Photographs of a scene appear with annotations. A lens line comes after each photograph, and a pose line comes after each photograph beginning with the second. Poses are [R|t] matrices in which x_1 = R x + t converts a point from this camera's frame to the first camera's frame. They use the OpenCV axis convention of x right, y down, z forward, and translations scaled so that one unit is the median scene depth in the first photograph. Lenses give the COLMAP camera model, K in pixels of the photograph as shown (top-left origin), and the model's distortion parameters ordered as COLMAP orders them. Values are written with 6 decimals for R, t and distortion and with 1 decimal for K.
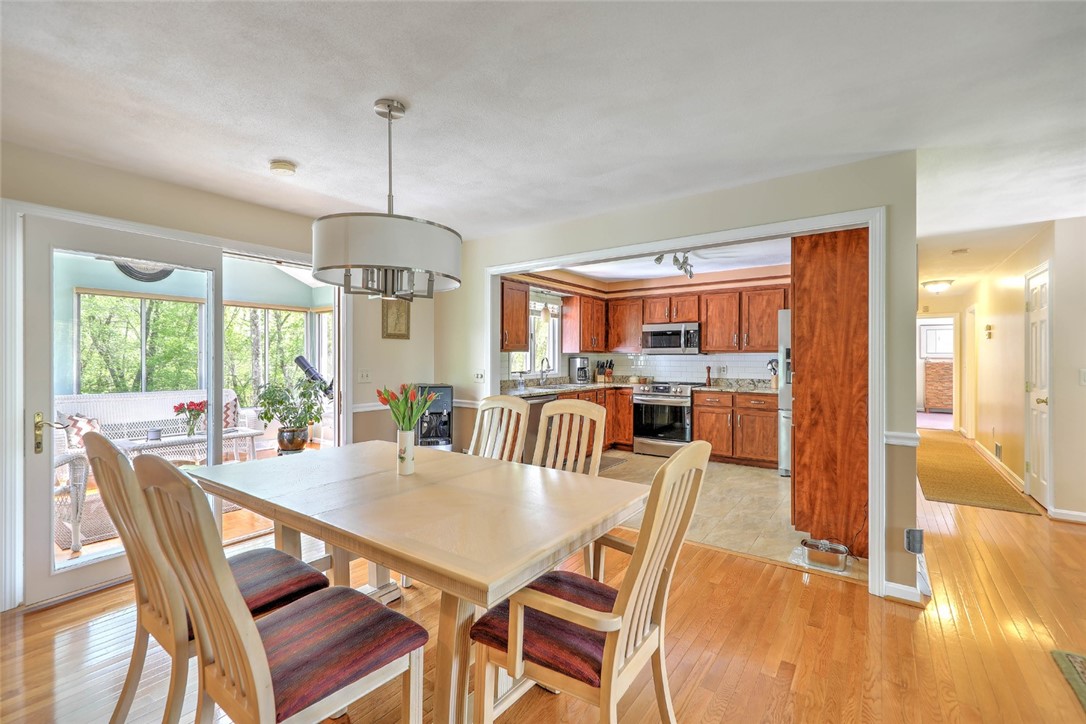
lens RADIAL K [[468.9, 0, 540.1], [0, 468.9, 359.9], [0, 0, 1]] dist [0.000217, -0.000074]
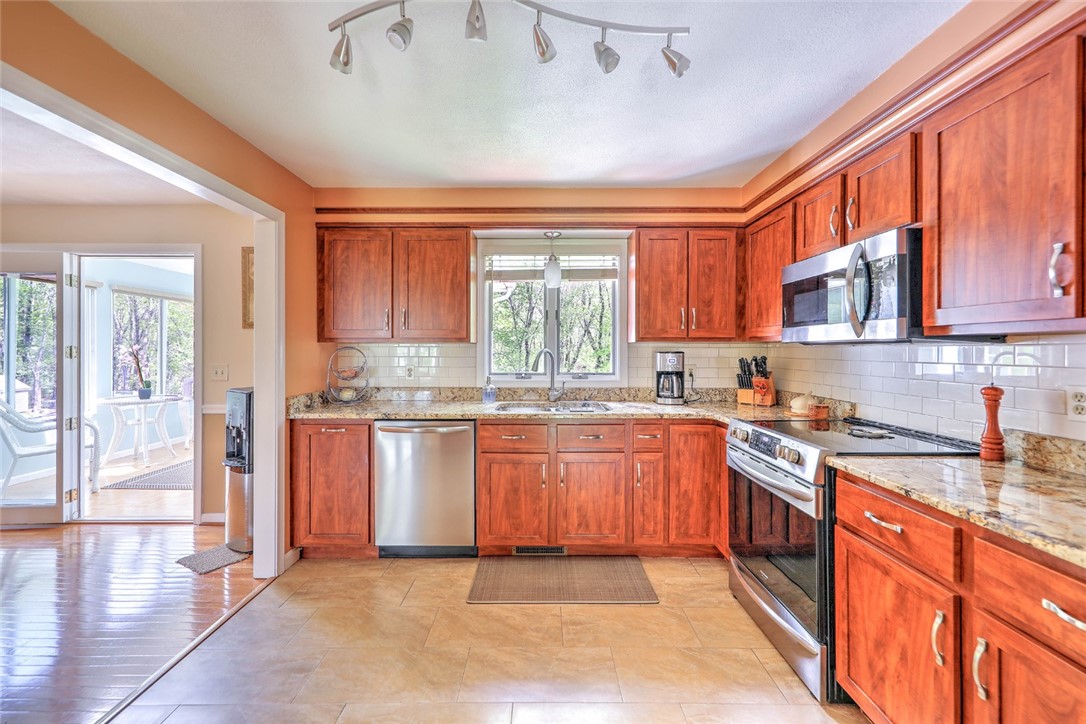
lens RADIAL K [[439.7, 0, 544.5], [0, 439.7, 351.4], [0, 0, 1]] dist [0.001675, 0.000005]
pose [[0.588524, 0.002266, -0.808476, 0.420182], [-0.005196, 0.999986, -0.000980, -0.004176], [0.808463, 0.004778, 0.588528, 0.664356]]
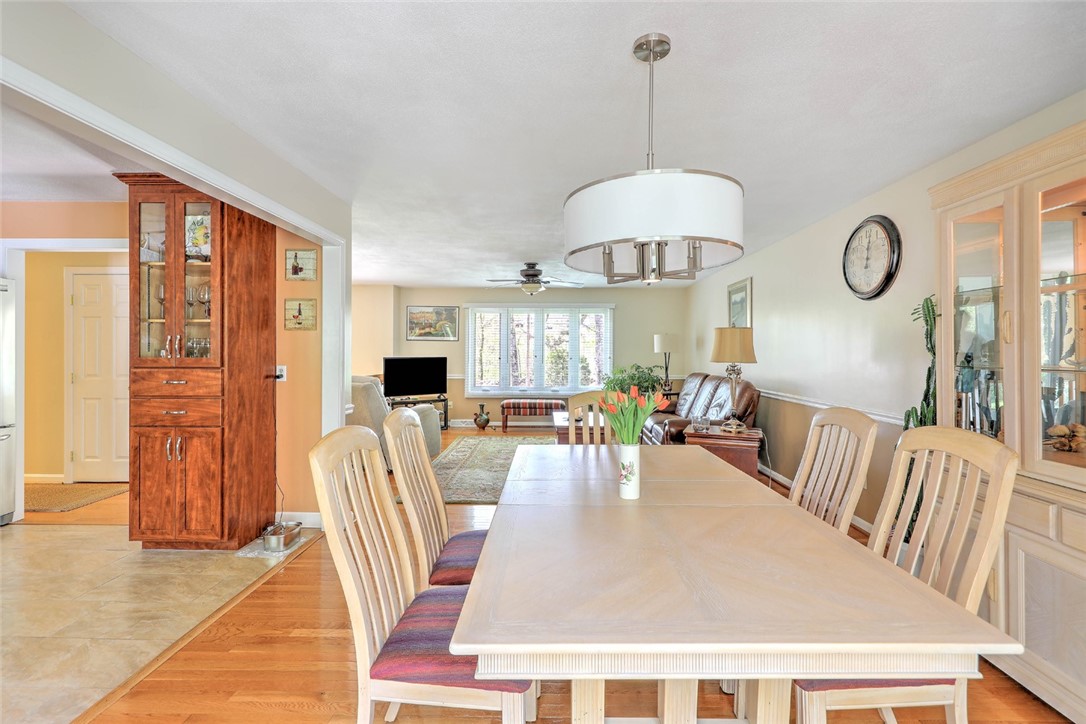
lens RADIAL K [[476.0, 0, 540.9], [0, 476.0, 354.1], [0, 0, 1]] dist [-0.000189, -0.000220]
pose [[-0.583881, -0.007541, 0.811804, -0.294196], [-0.001784, 0.999966, 0.008005, -0.003794], [-0.811837, 0.003226, -0.583875, 0.553991]]
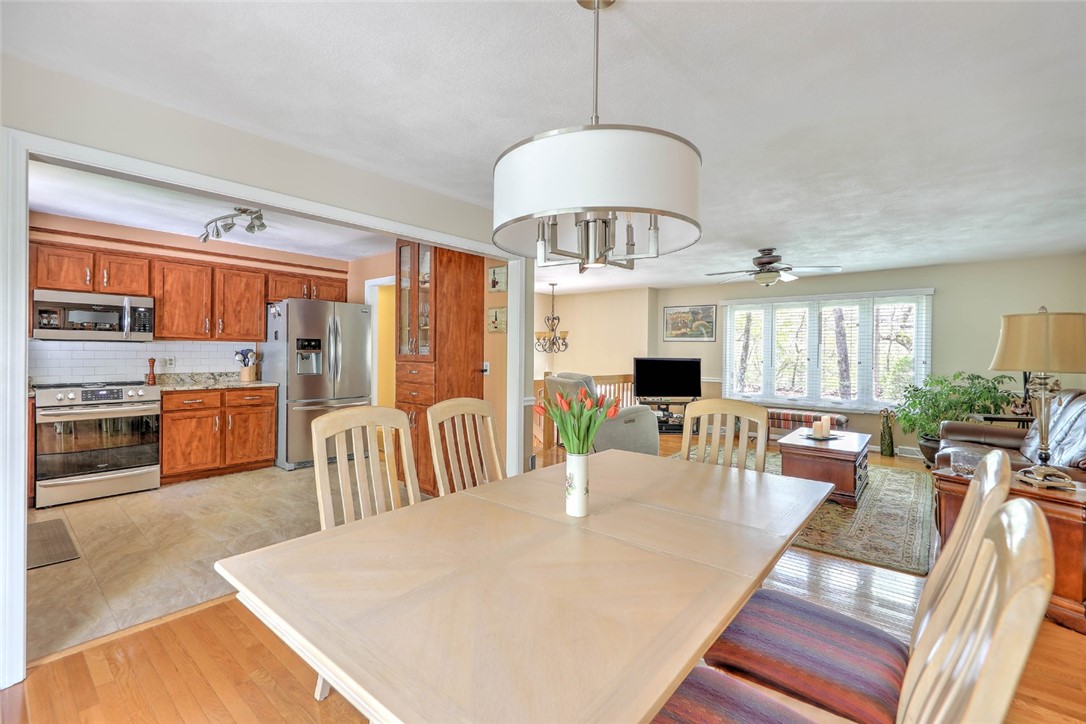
lens RADIAL K [[476.0, 0, 540.9], [0, 476.0, 354.1], [0, 0, 1]] dist [-0.000189, -0.000220]
pose [[0.077248, -0.005894, 0.996994, -0.346711], [-0.006819, 0.999956, 0.006440, -0.001628], [-0.996989, -0.007296, 0.077204, 0.339743]]
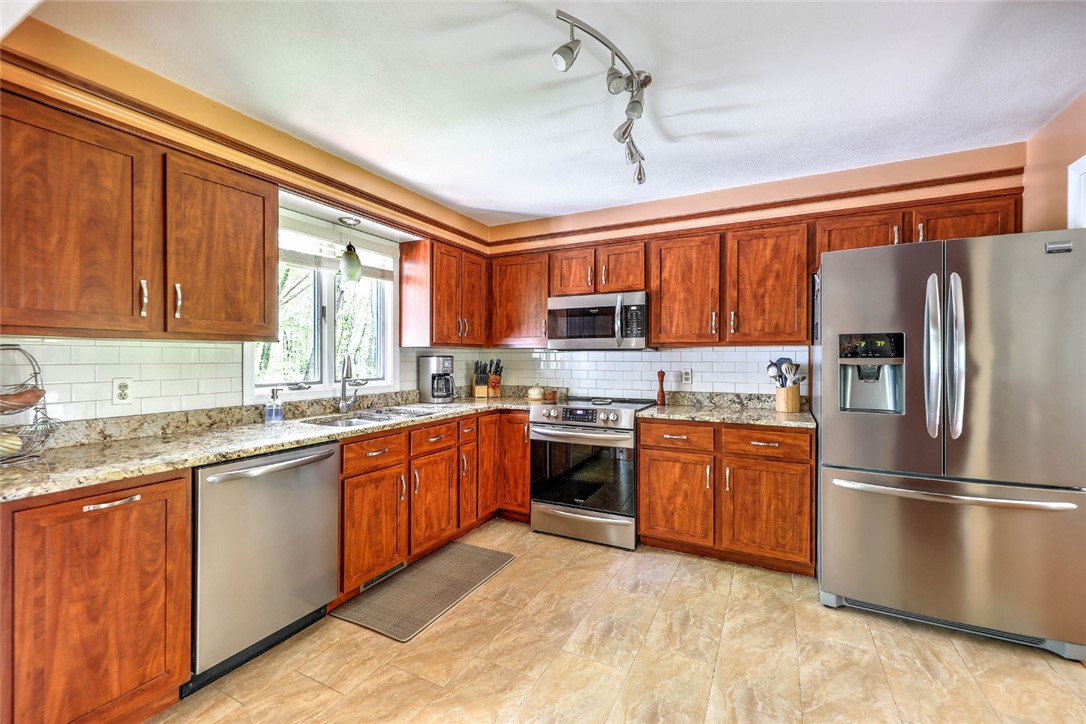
lens RADIAL K [[450.3, 0, 537.6], [0, 450.3, 361.6], [0, 0, 1]] dist [0.001752, 0.000155]
pose [[0.989535, -0.001608, 0.144285, 0.134894], [0.001040, 0.999991, 0.004011, 0.000053], [-0.144291, -0.003819, 0.989528, 0.491833]]
